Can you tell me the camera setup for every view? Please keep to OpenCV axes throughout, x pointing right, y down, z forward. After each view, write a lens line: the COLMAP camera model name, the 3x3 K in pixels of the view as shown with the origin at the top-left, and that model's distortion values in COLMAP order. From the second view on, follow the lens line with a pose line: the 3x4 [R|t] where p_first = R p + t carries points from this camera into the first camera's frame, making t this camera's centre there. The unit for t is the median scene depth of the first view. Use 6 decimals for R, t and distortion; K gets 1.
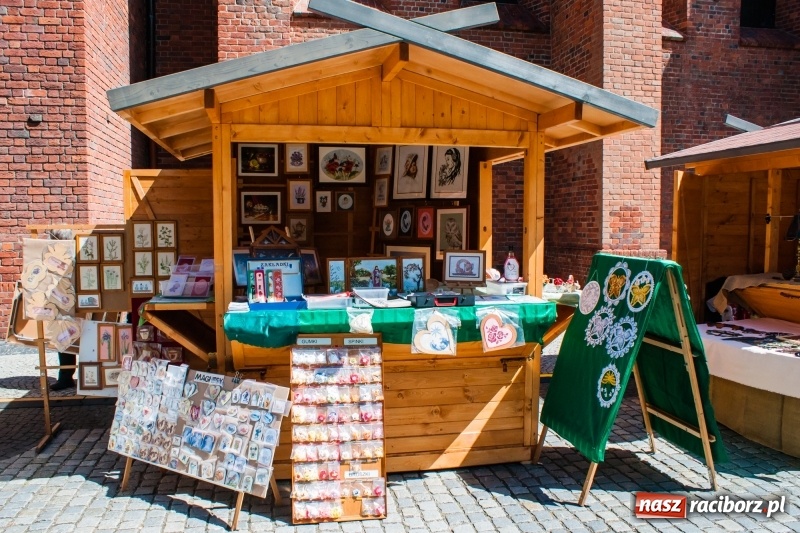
lens RADIAL K [[649.0, 0, 396.2], [0, 649.0, 271.3], [0, 0, 1]] dist [-0.156232, 0.145641]
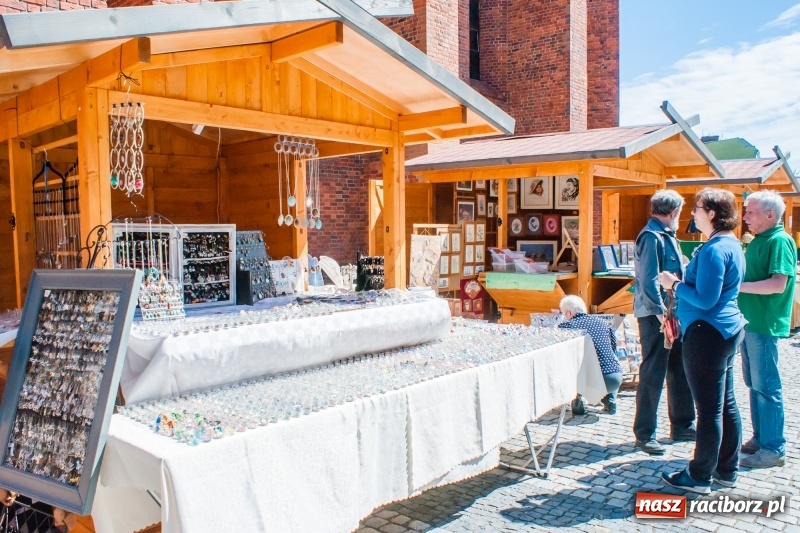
lens RADIAL K [[649.0, 0, 396.2], [0, 649.0, 271.3], [0, 0, 1]] dist [-0.156232, 0.145641]
pose [[0.817789, -0.042169, 0.573971, -1.141381], [0.047794, 0.998843, 0.005288, 0.009769], [-0.573530, 0.023108, 0.818858, -0.039057]]
